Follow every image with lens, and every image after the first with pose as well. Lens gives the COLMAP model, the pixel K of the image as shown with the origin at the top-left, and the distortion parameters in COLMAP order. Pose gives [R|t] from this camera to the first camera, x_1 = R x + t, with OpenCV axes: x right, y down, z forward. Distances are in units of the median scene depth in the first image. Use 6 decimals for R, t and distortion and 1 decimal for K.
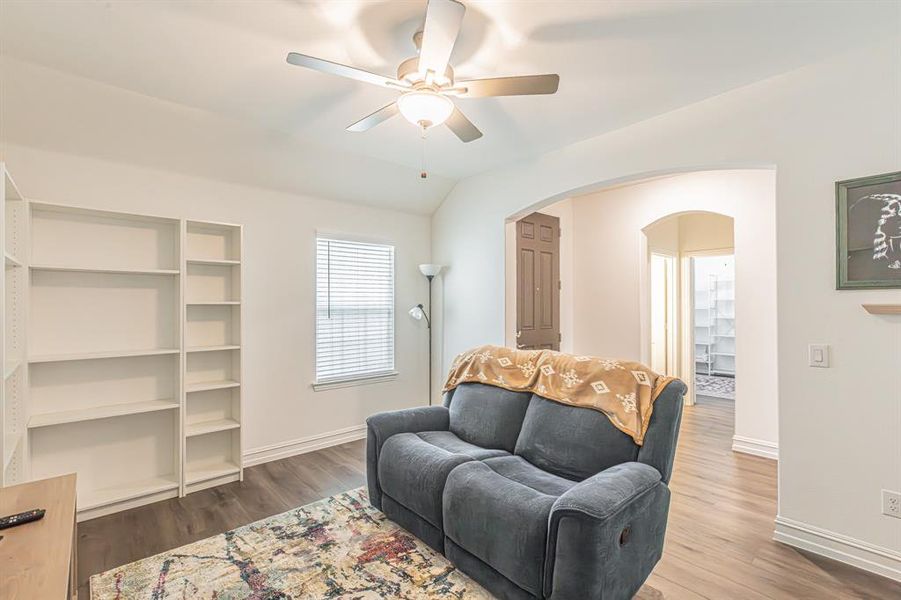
lens RADIAL K [[409.8, 0, 452.4], [0, 409.8, 299.6], [0, 0, 1]] dist [-0.000512, 0.000268]
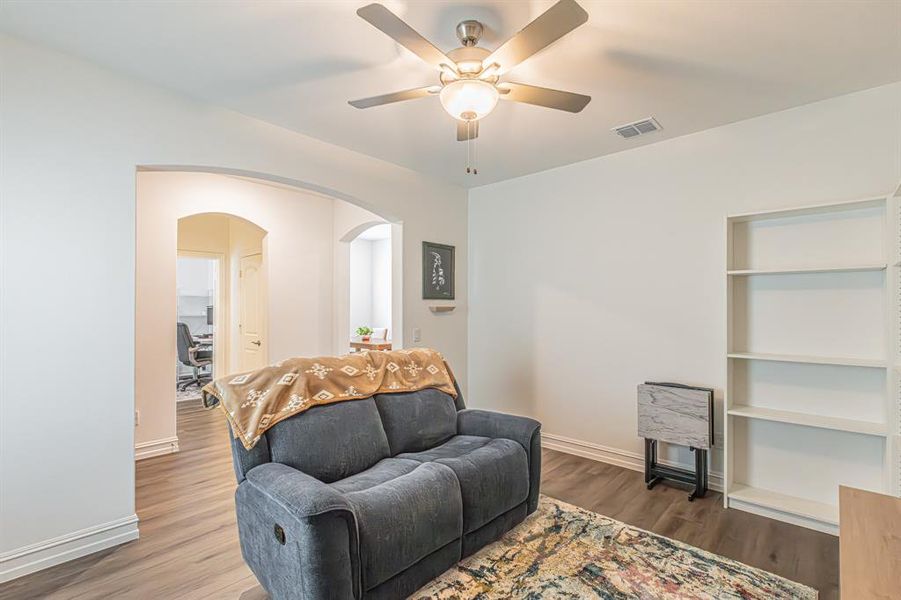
lens RADIAL K [[409.8, 0, 442.4], [0, 409.8, 305.2], [0, 0, 1]] dist [-0.000512, 0.000268]
pose [[-0.077409, 0.006827, 0.996976, -0.940832], [-0.011046, 0.999909, -0.007705, 0.017364], [-0.996938, -0.011609, -0.077327, 1.052651]]
